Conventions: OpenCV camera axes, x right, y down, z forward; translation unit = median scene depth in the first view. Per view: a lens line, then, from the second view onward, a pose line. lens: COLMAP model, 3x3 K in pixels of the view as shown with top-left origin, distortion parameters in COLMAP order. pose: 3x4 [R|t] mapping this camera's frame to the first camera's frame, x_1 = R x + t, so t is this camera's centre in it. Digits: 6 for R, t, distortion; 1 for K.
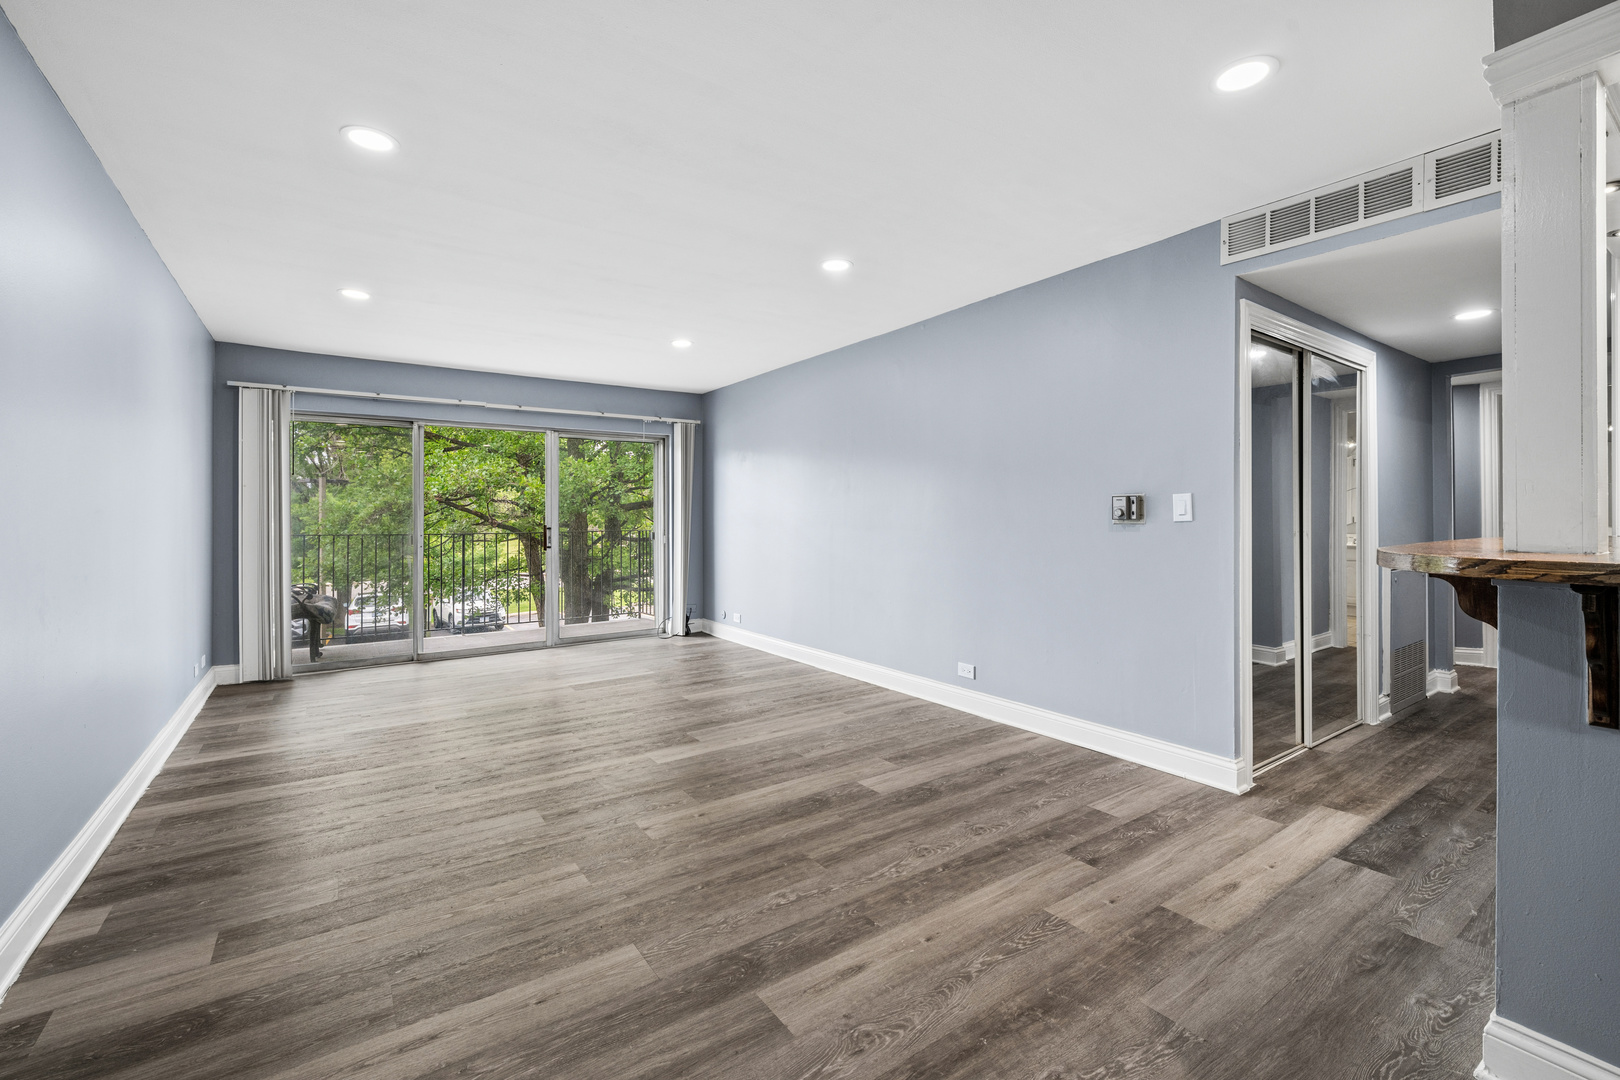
lens RADIAL K [[672.1, 0, 798.4], [0, 672.1, 516.6], [0, 0, 1]] dist [-0.002220, -0.001077]
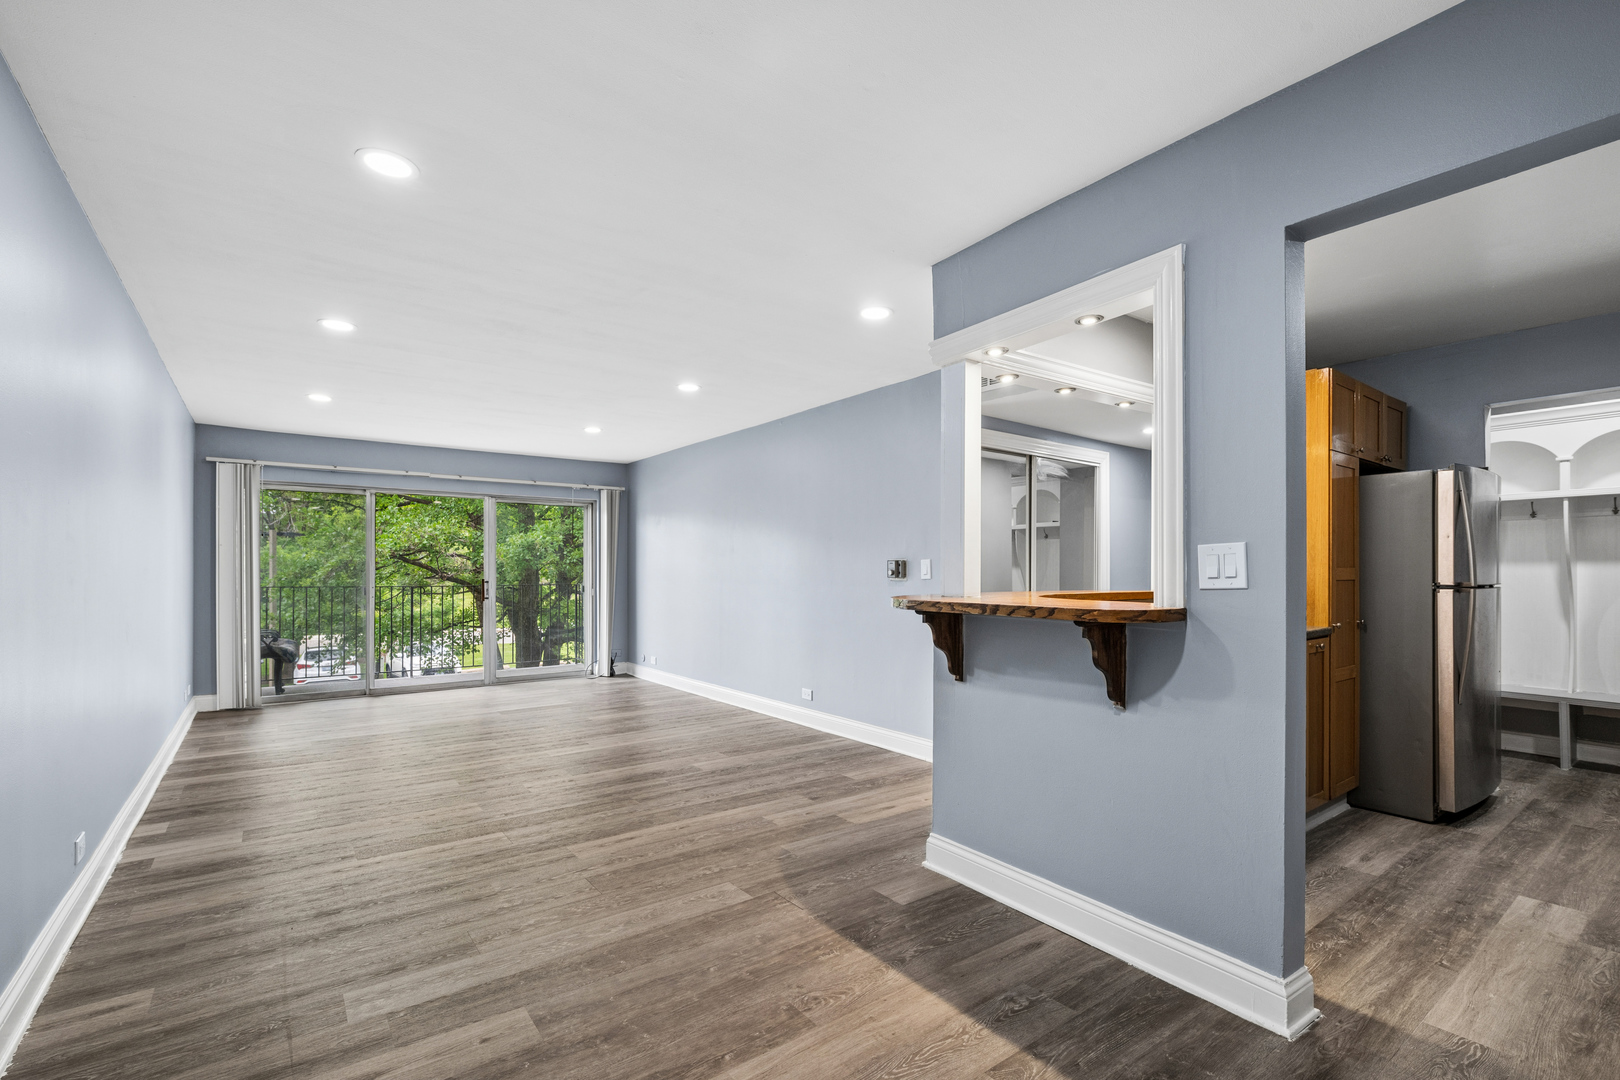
lens RADIAL K [[715.2, 0, 810.2], [0, 715.2, 573.7], [0, 0, 1]] dist [0.000406, 0.000178]
pose [[0.999326, 0.004714, 0.036418, 0.177117], [-0.004874, 0.999979, 0.004308, -0.005707], [-0.036397, -0.004482, 0.999327, -0.313716]]
